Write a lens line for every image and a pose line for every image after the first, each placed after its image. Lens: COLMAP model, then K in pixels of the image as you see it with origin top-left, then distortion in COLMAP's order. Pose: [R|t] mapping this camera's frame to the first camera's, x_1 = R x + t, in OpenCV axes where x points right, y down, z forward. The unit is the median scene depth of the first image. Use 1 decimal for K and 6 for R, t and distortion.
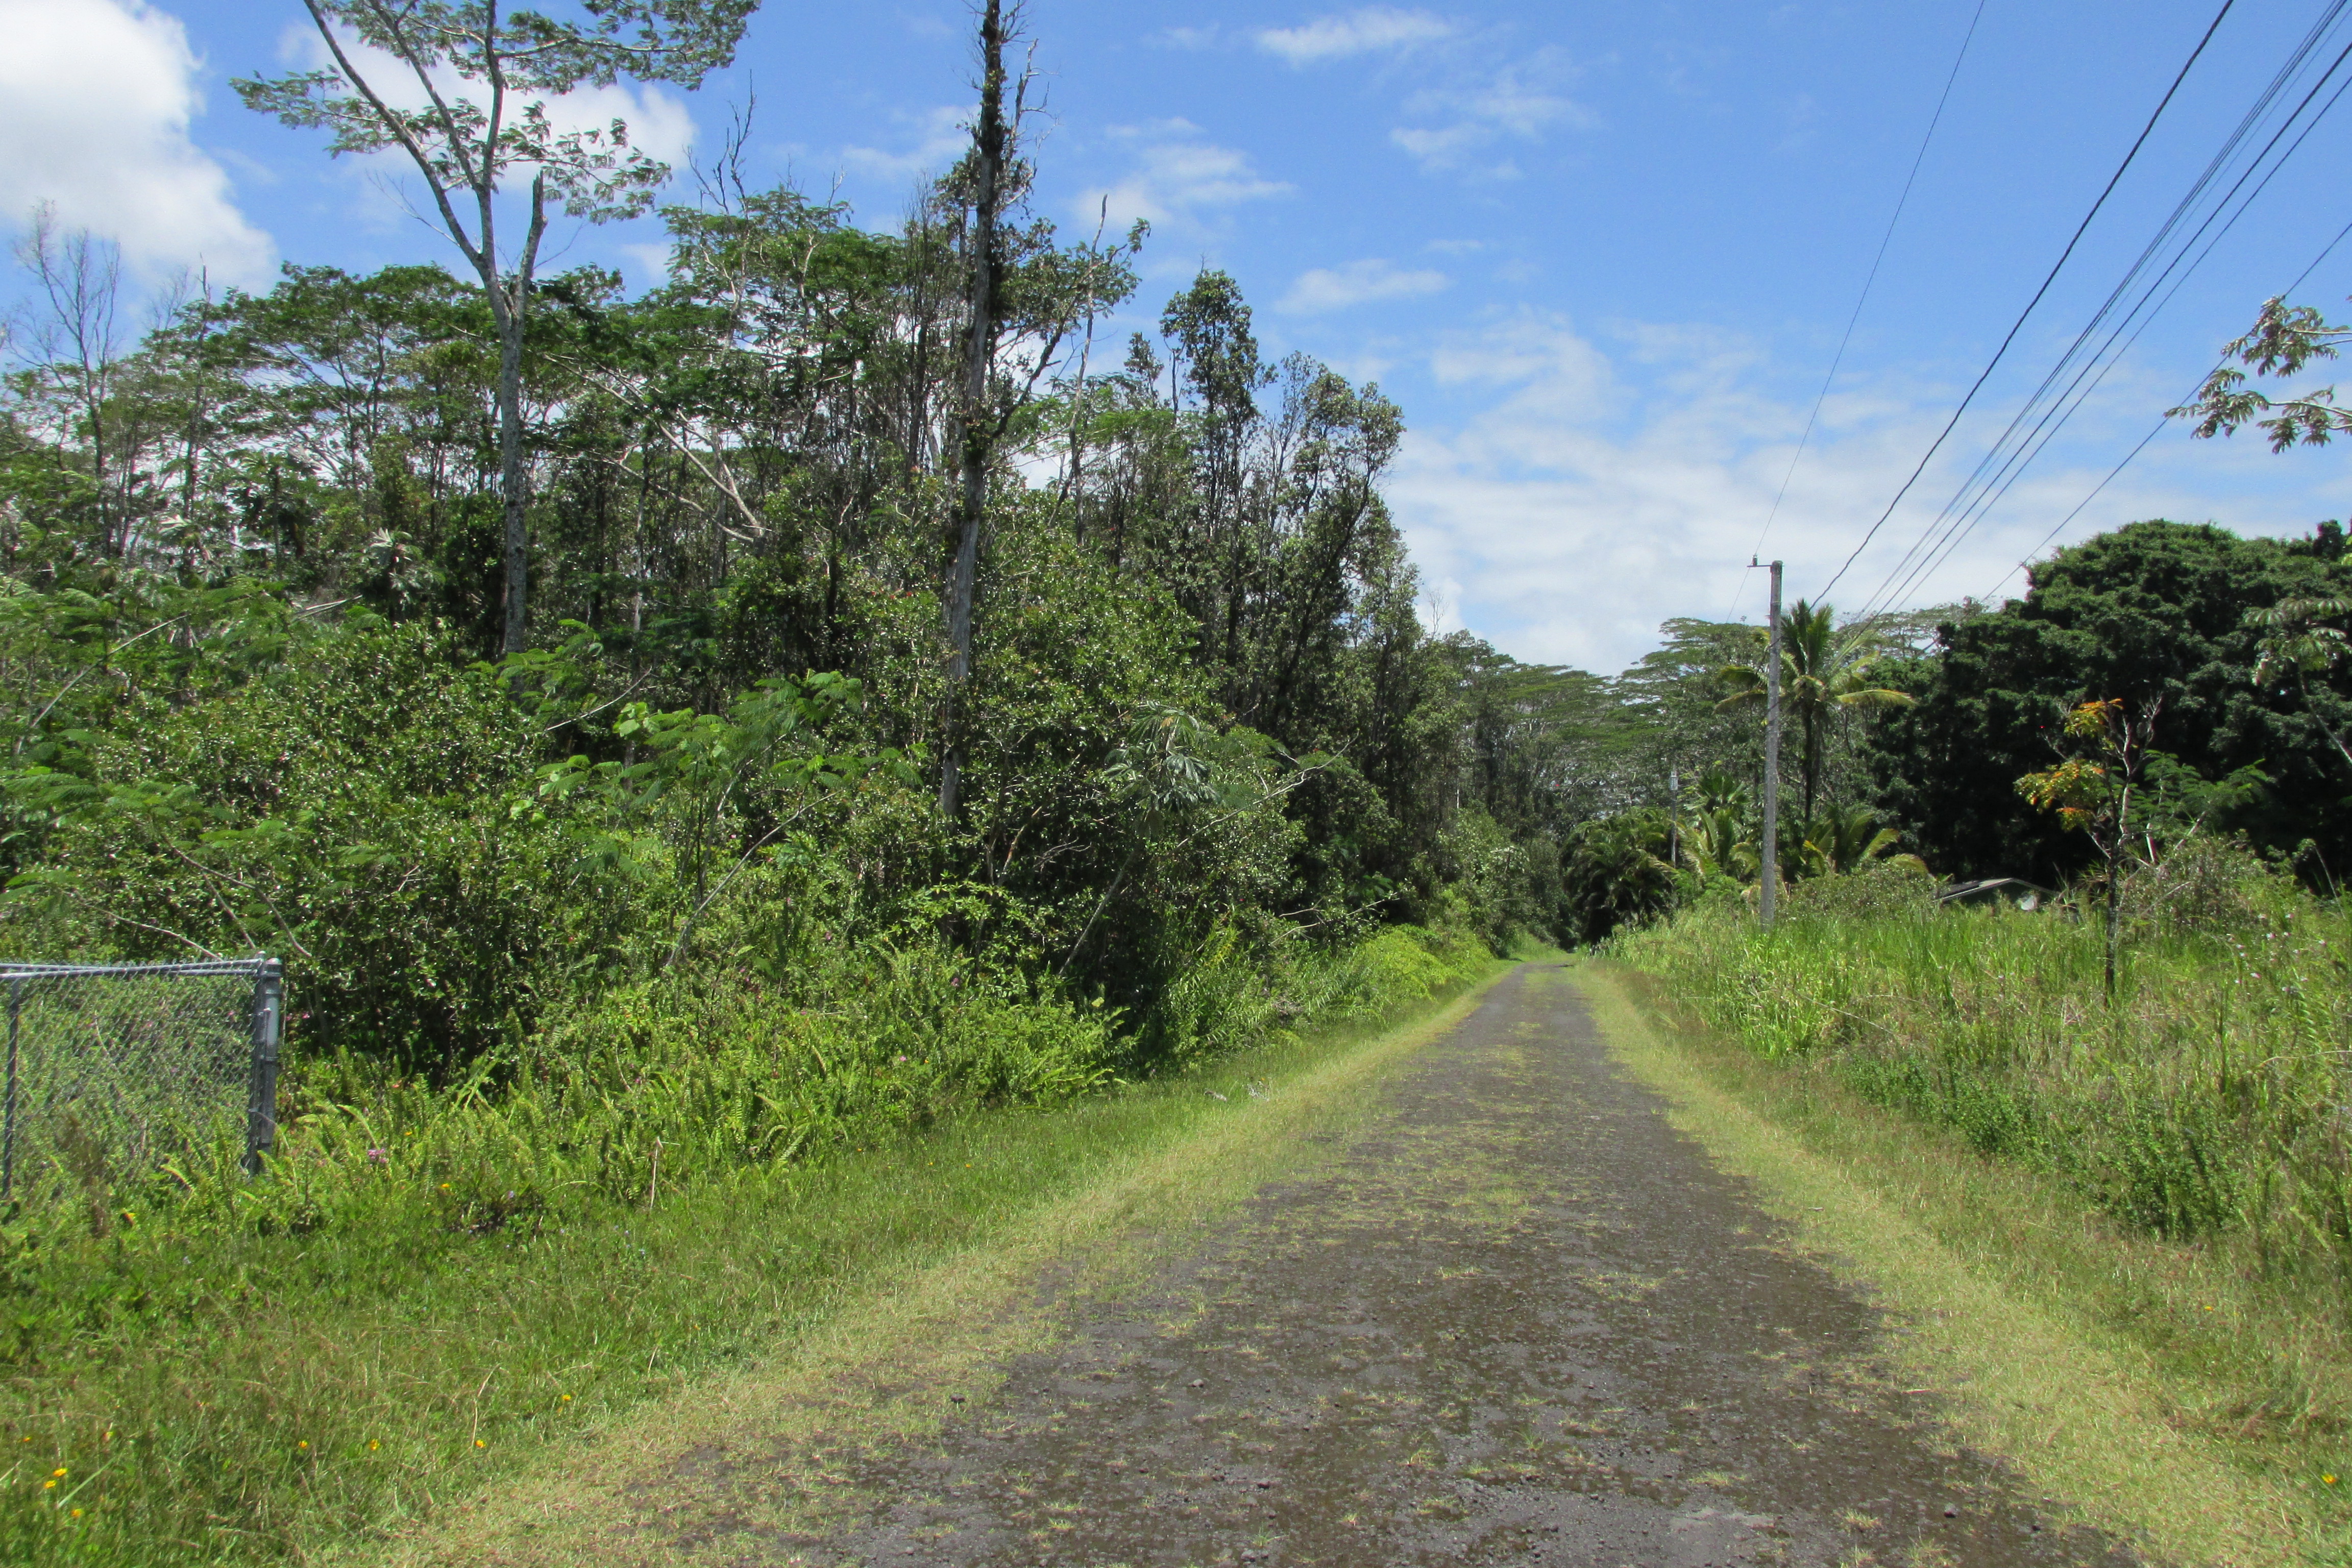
lens RADIAL K [[1948.9, 0, 1176.8], [0, 1948.9, 805.4], [0, 0, 1]] dist [-0.028457, -0.010251]
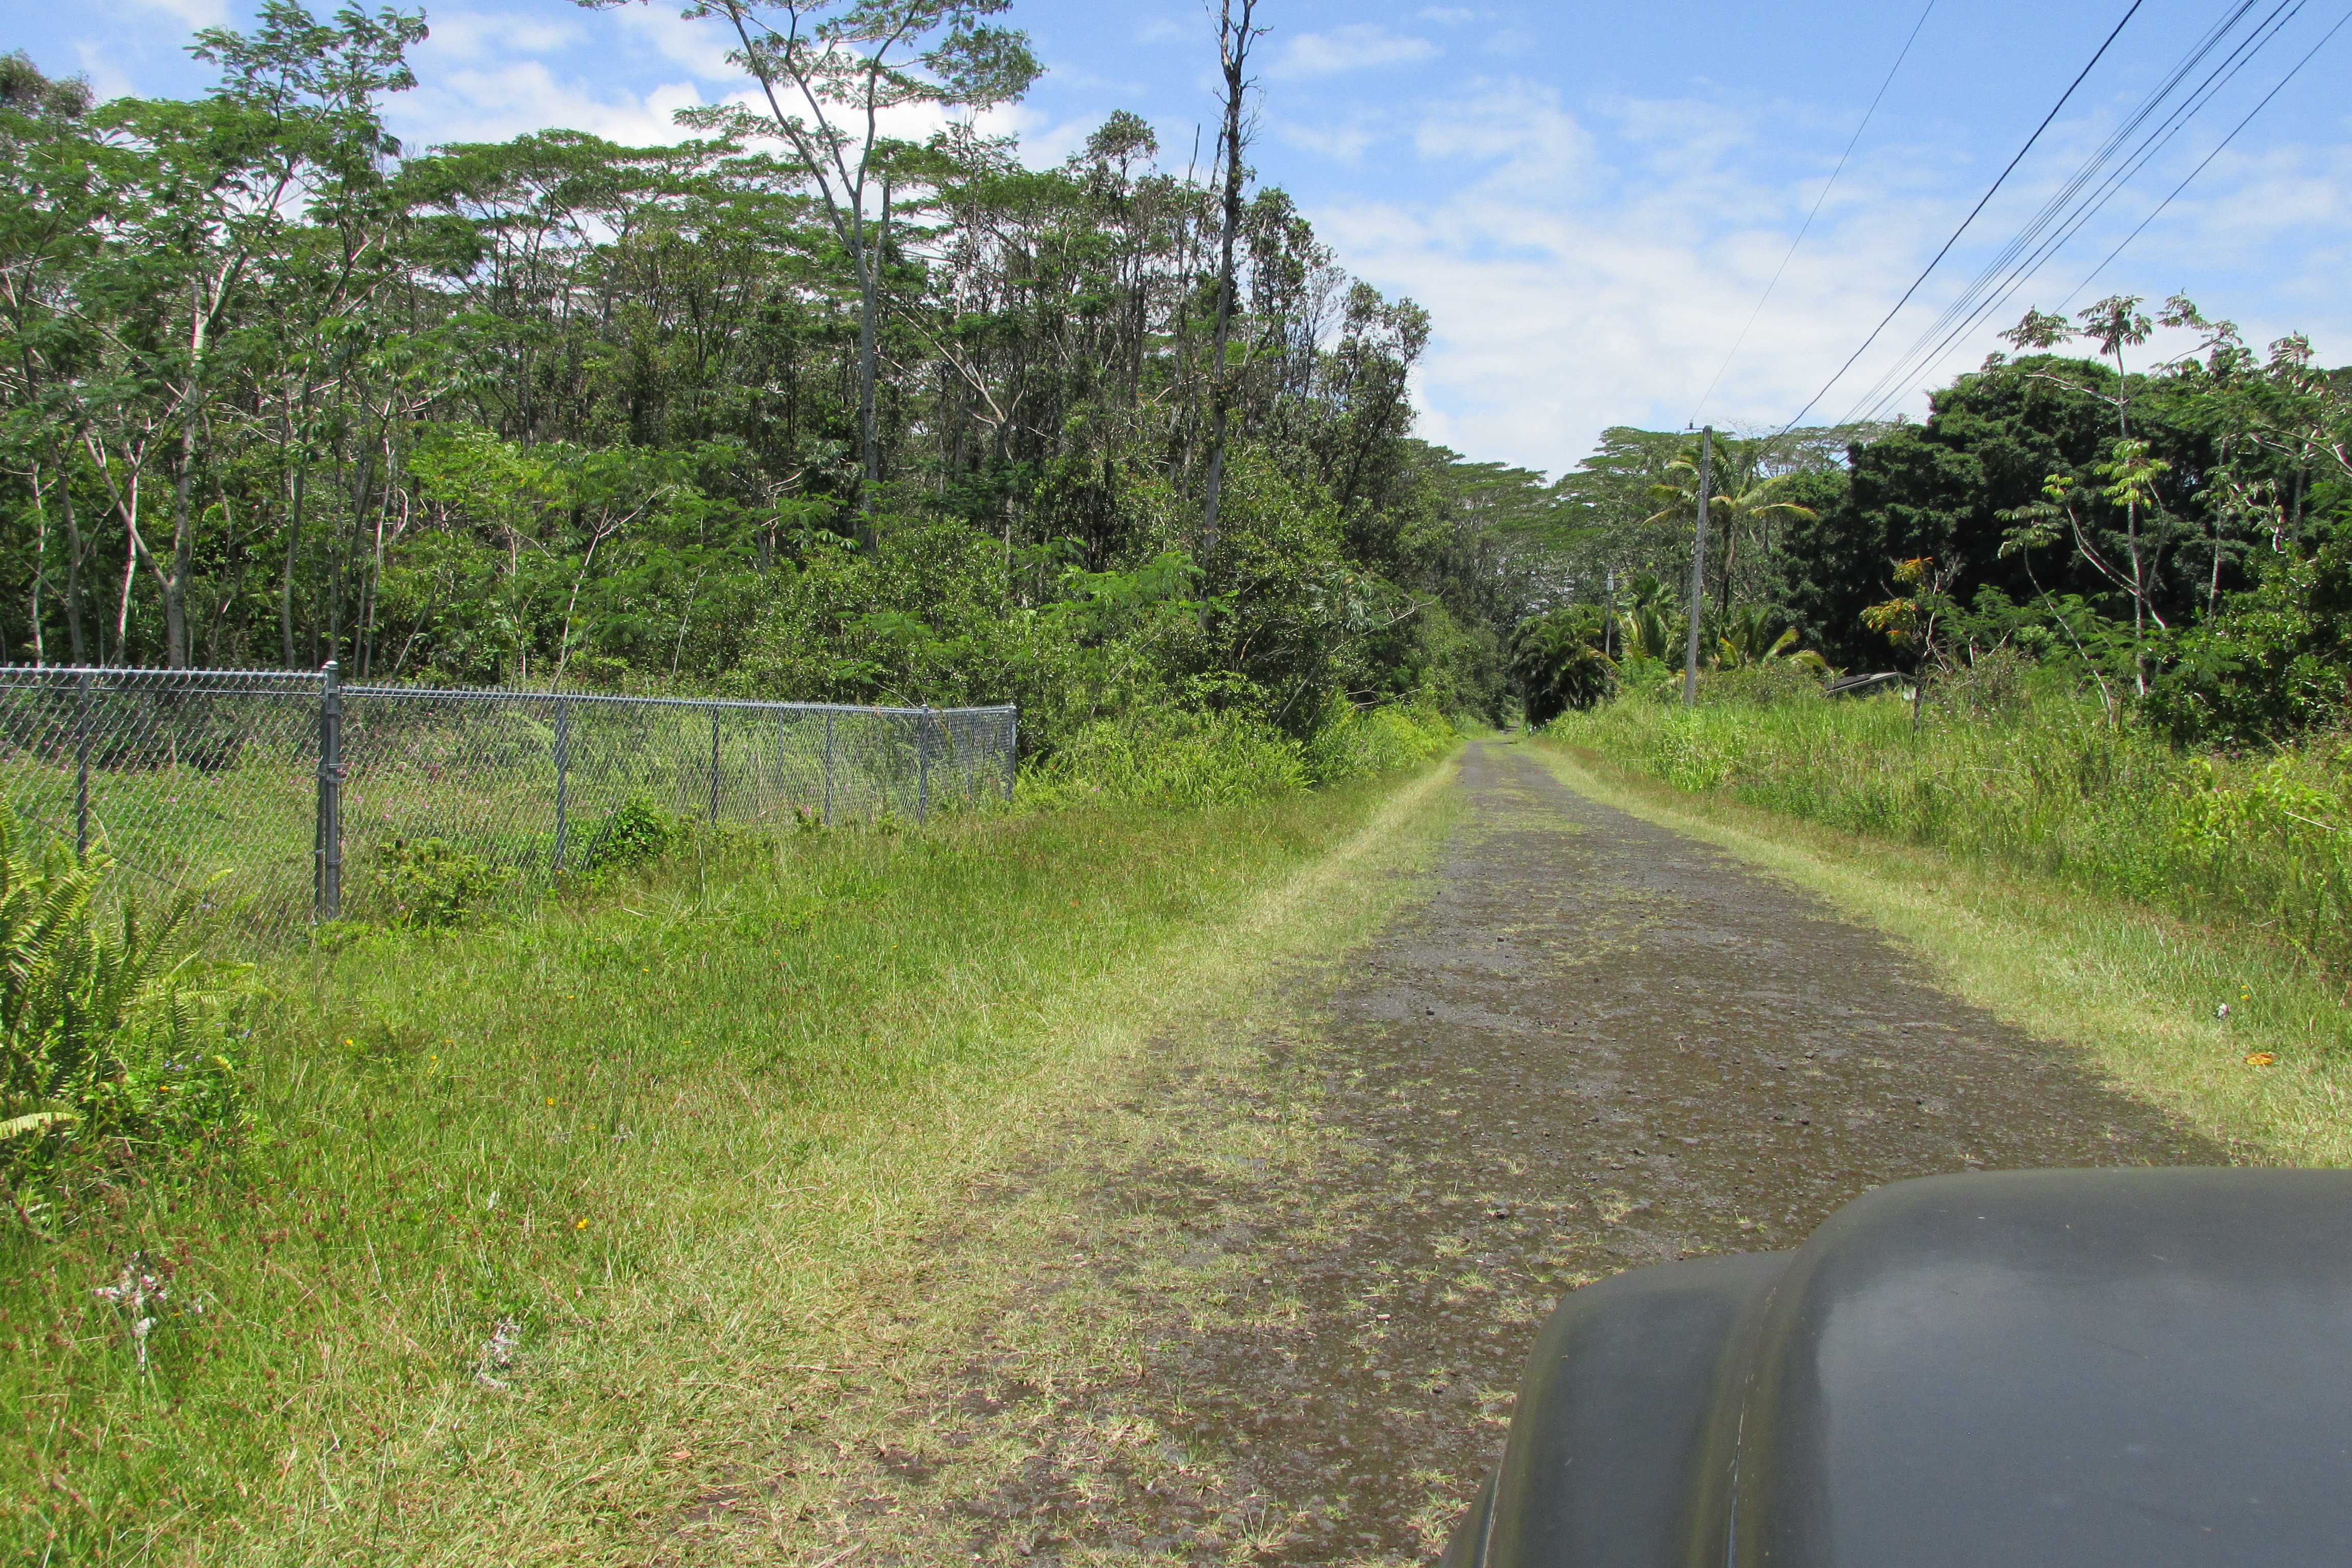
lens RADIAL K [[1948.9, 0, 1175.1], [0, 1948.9, 745.4], [0, 0, 1]] dist [-0.028457, -0.010251]
pose [[0.999166, 0.013441, 0.038553, -0.048597], [-0.016586, 0.996457, 0.082458, -0.007973], [-0.037308, -0.083028, 0.995849, -0.154887]]
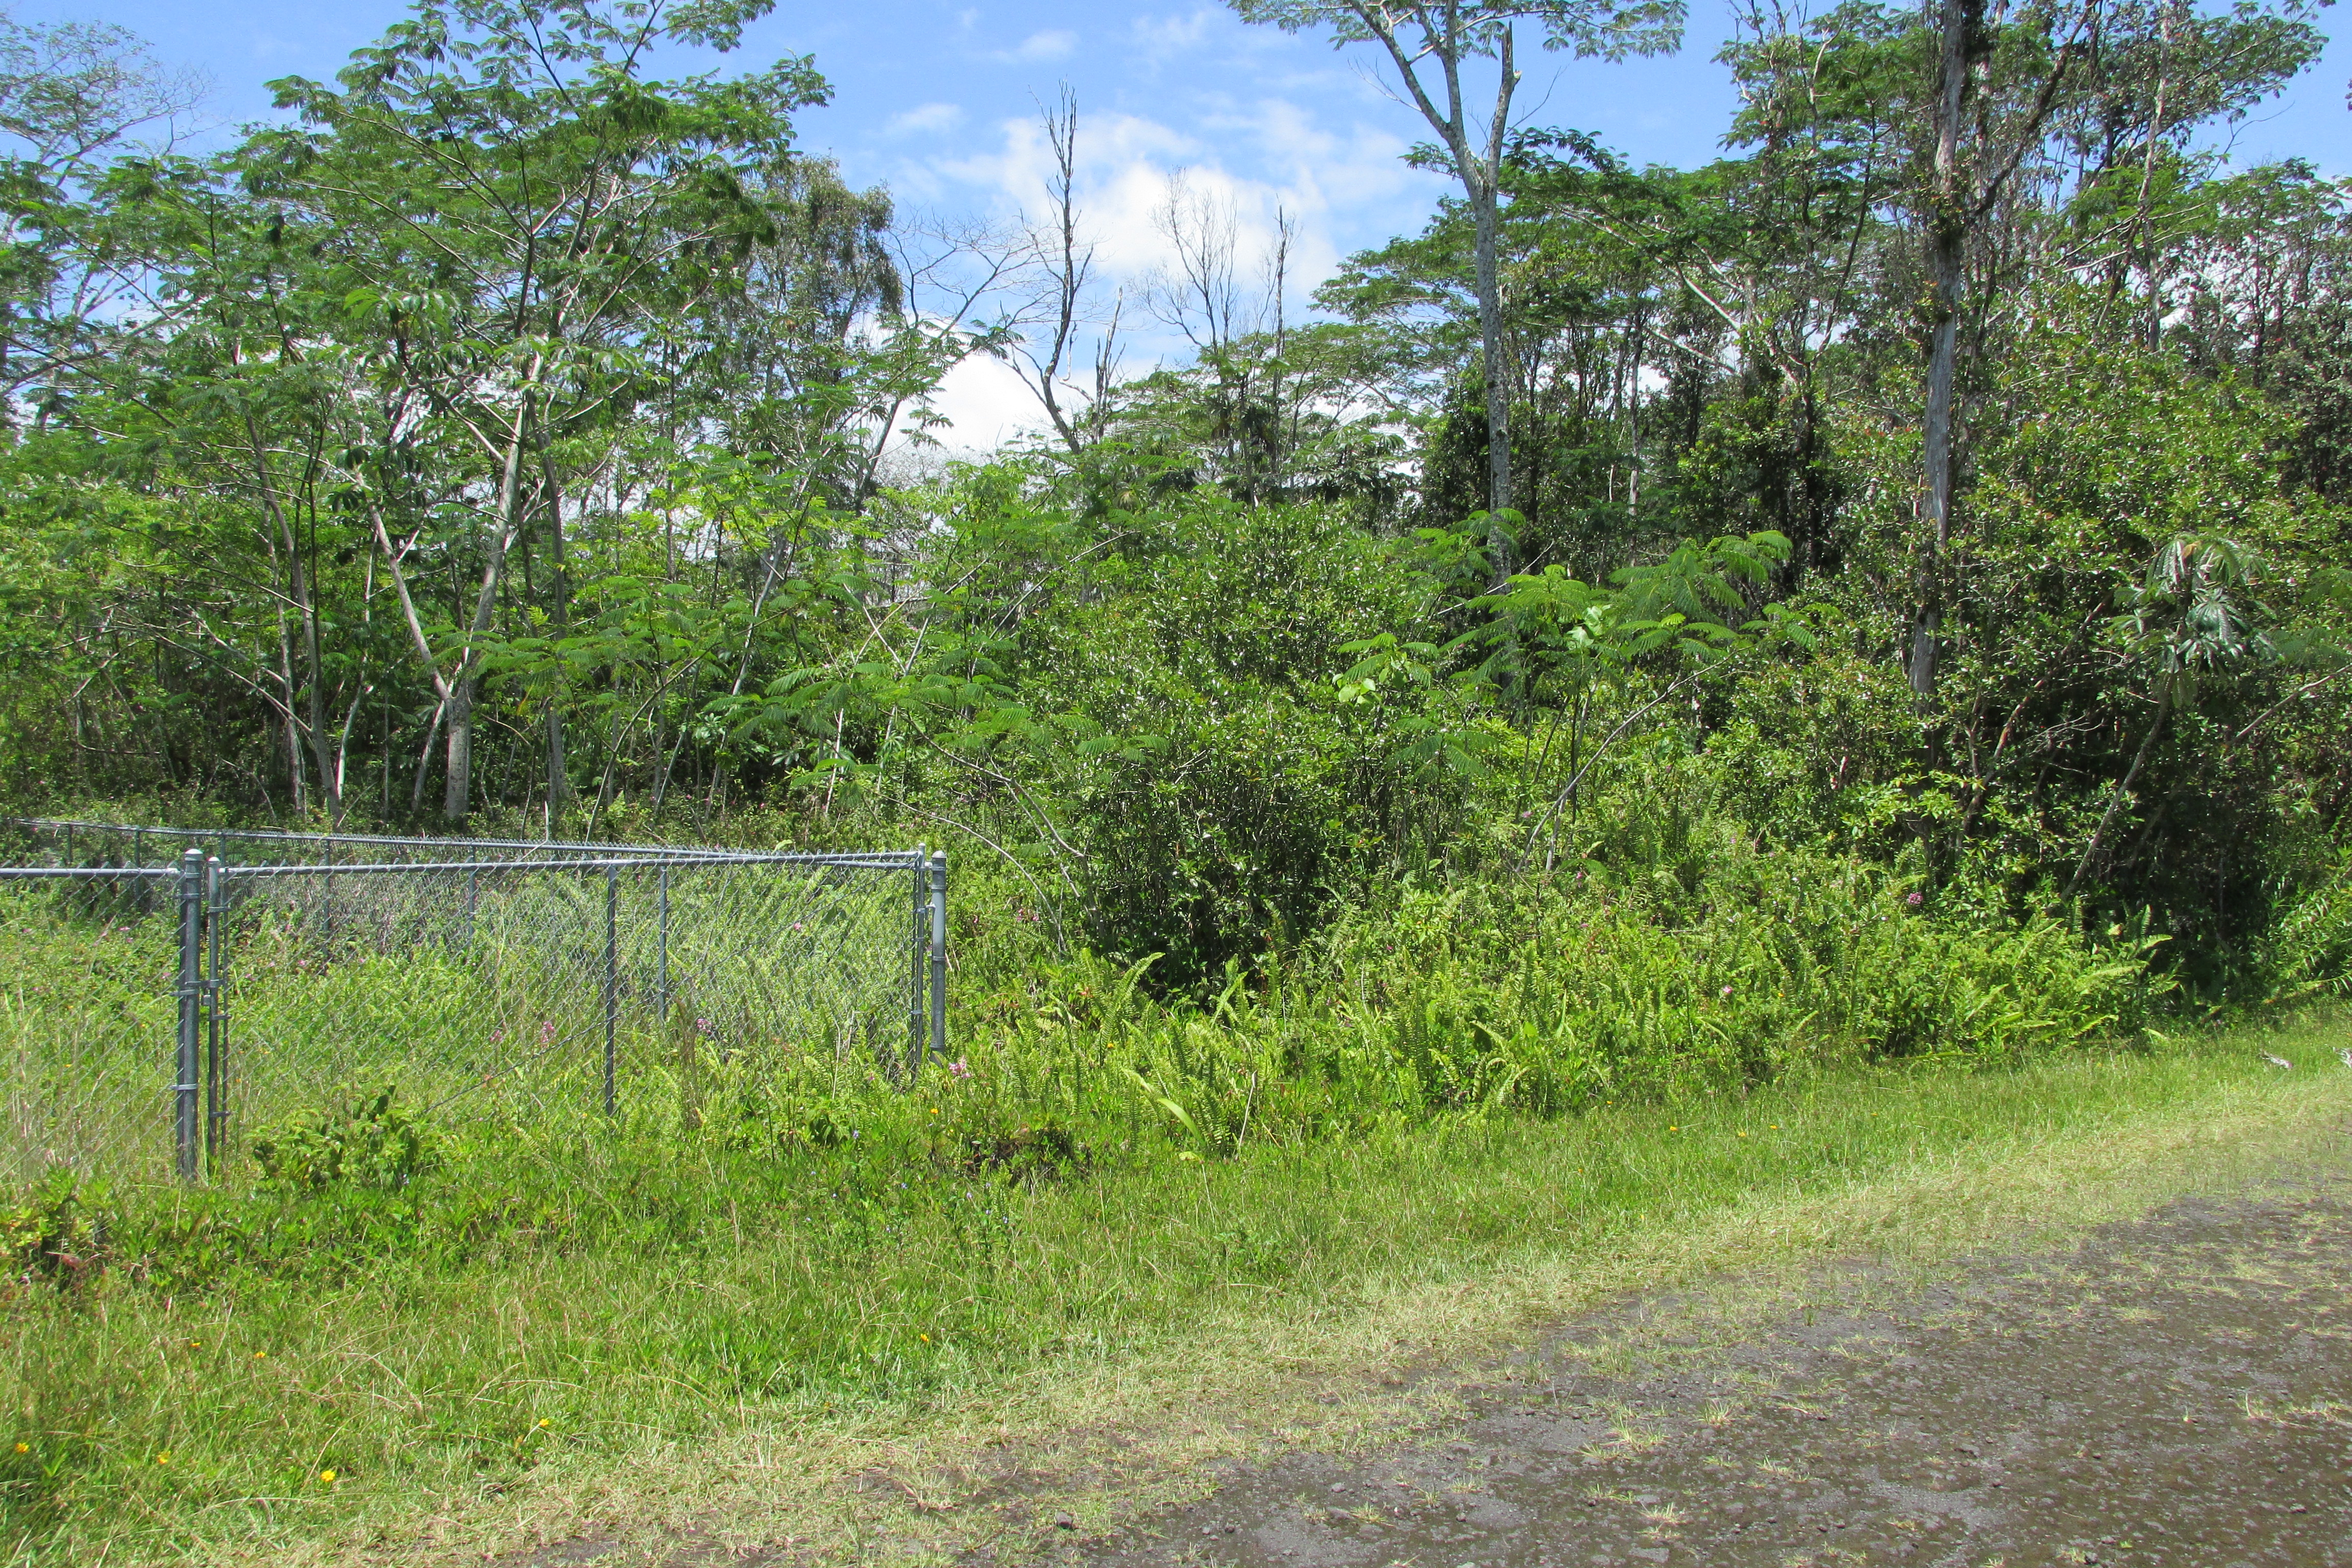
lens RADIAL K [[1948.9, 0, 1169.9], [0, 1948.9, 785.5], [0, 0, 1]] dist [-0.028457, -0.010251]
pose [[0.818722, -0.005992, -0.574159, 0.021697], [0.026234, 0.999292, 0.026980, 0.003353], [0.573591, -0.037151, 0.818299, 0.038021]]
